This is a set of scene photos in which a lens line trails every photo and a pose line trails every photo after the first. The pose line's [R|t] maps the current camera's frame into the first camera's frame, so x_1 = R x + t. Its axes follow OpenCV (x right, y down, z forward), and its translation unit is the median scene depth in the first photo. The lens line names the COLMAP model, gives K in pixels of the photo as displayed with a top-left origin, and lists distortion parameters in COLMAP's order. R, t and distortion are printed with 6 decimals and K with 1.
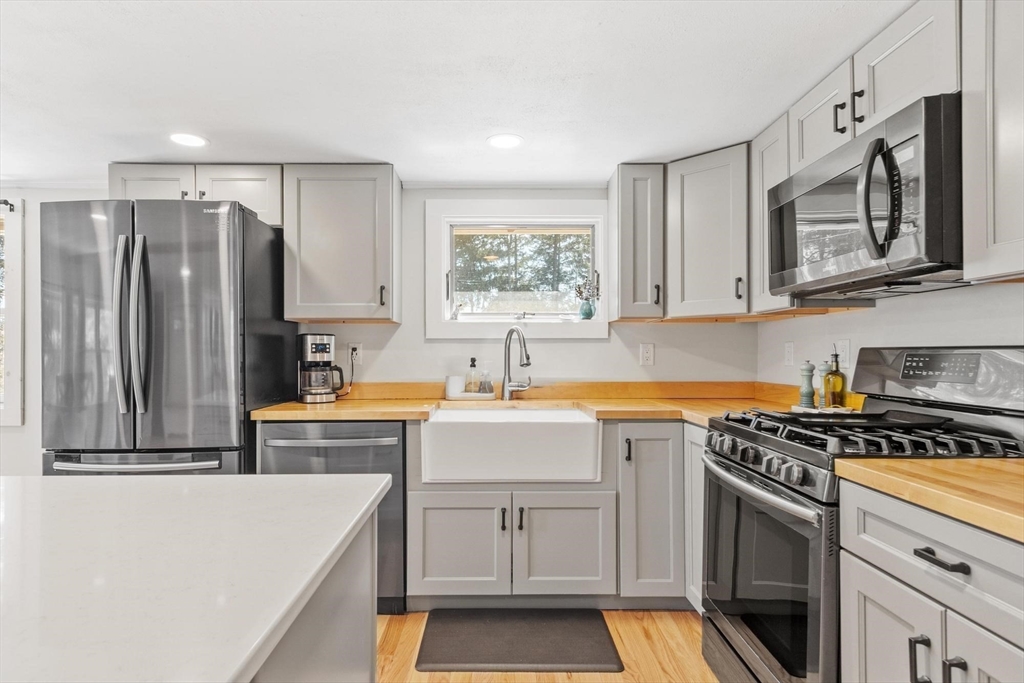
lens RADIAL K [[533.9, 0, 494.7], [0, 533.9, 352.6], [0, 0, 1]] dist [0.000569, -0.000268]
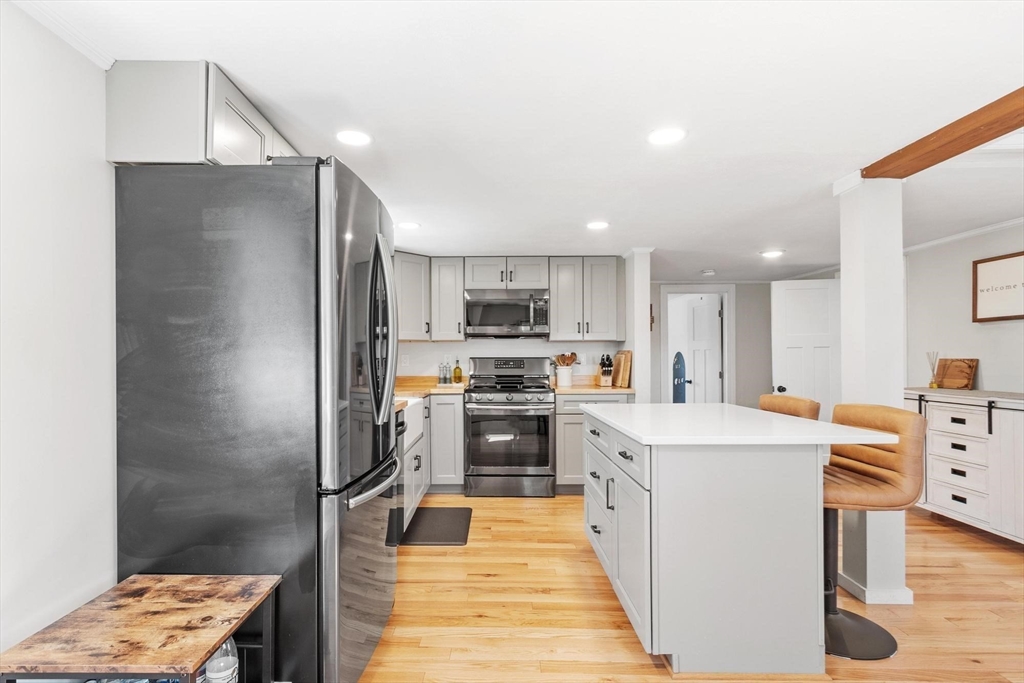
lens RADIAL K [[500.0, 0, 487.6], [0, 500.0, 357.7], [0, 0, 1]] dist [0.001738, 0.000621]
pose [[0.030271, 0.002762, 0.999538, -1.561475], [0.001956, 0.999994, -0.002823, -0.001452], [-0.999540, 0.002041, 0.030265, 0.782243]]
